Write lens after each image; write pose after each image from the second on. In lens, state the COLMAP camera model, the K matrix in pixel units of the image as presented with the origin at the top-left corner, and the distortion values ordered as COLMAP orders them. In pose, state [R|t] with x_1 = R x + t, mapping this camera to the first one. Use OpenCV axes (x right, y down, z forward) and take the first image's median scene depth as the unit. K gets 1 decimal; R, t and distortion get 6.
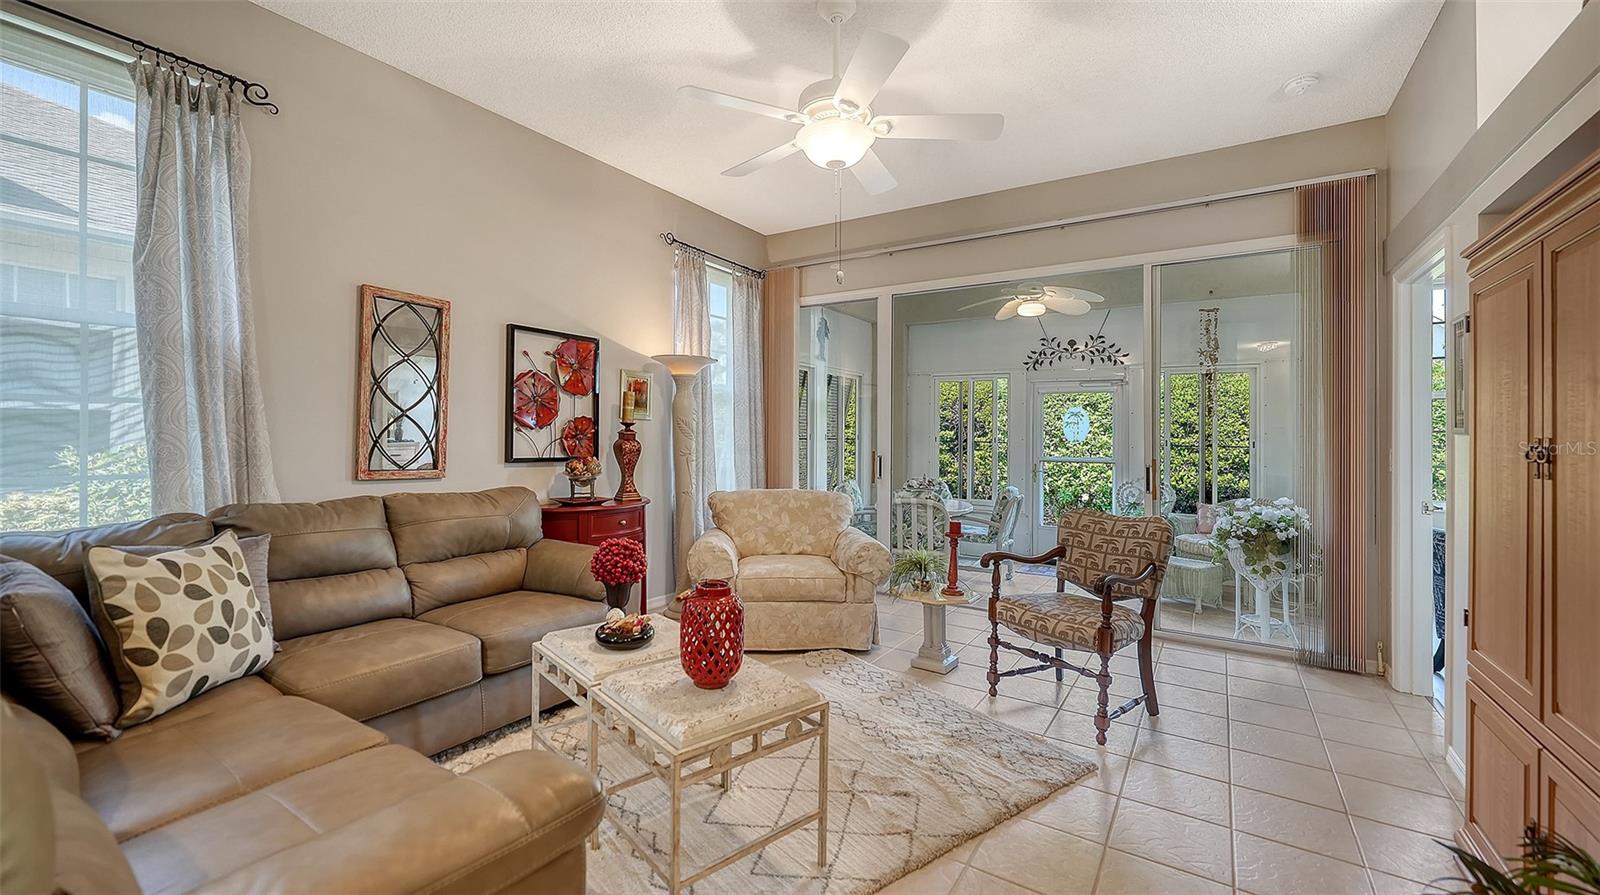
lens RADIAL K [[637.2, 0, 784.7], [0, 637.2, 429.5], [0, 0, 1]] dist [-0.003327, 0.000404]
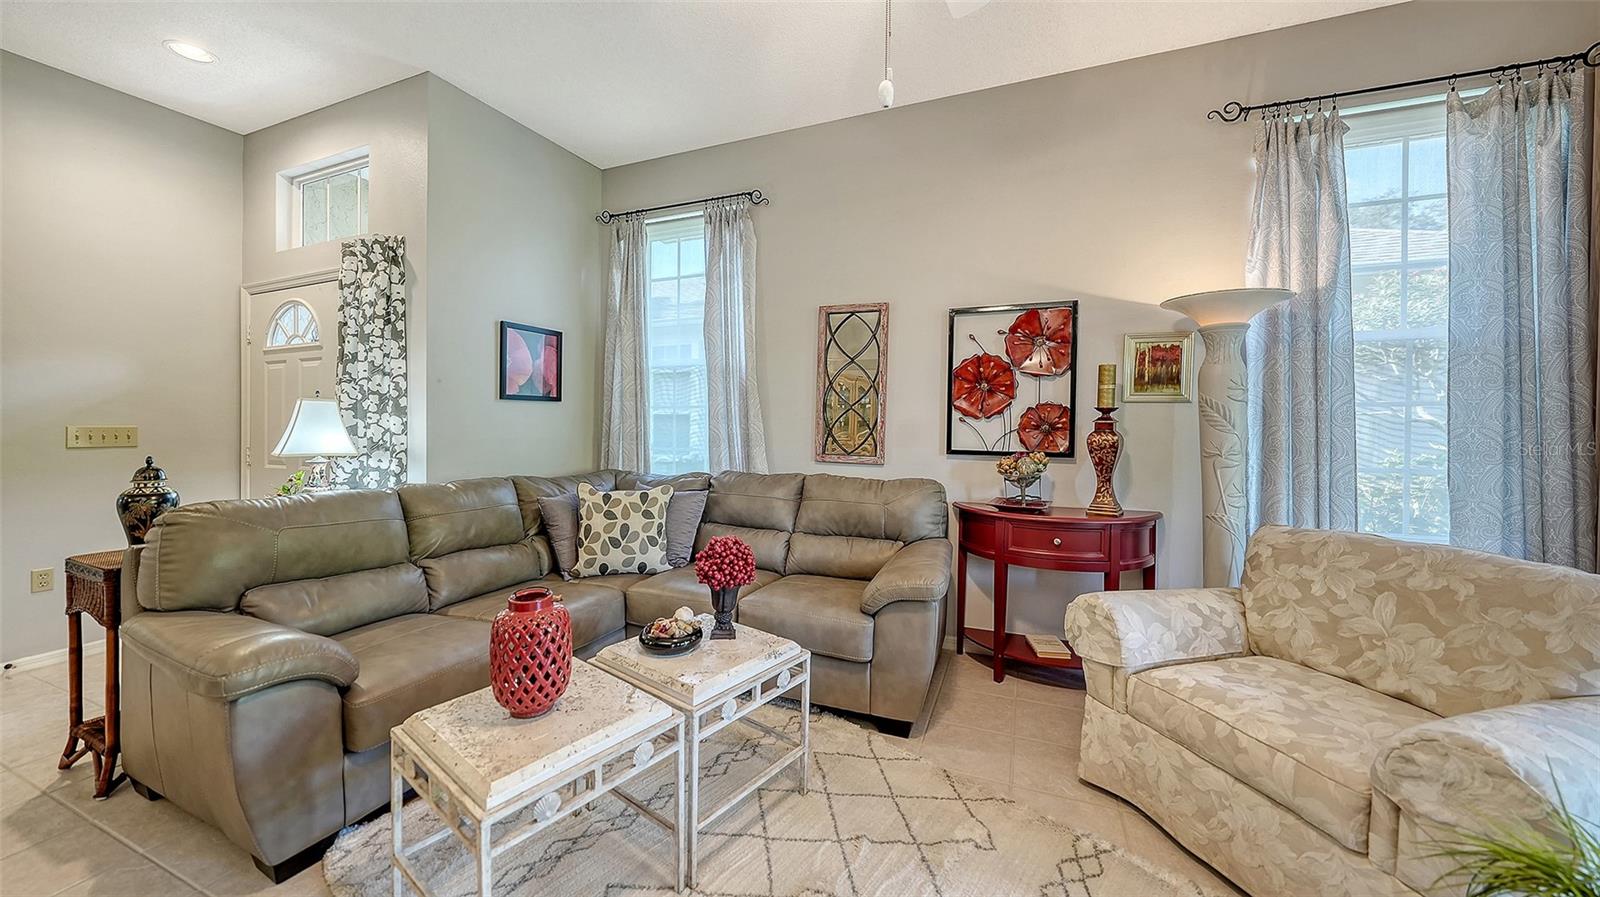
lens RADIAL K [[573.7, 0, 813.6], [0, 573.7, 427.2], [0, 0, 1]] dist [-0.008268, 0.000564]
pose [[0.200461, -0.004429, -0.979692, 0.356944], [0.008669, 0.999959, -0.002746, 0.012313], [0.979663, -0.007942, 0.200491, 0.608249]]
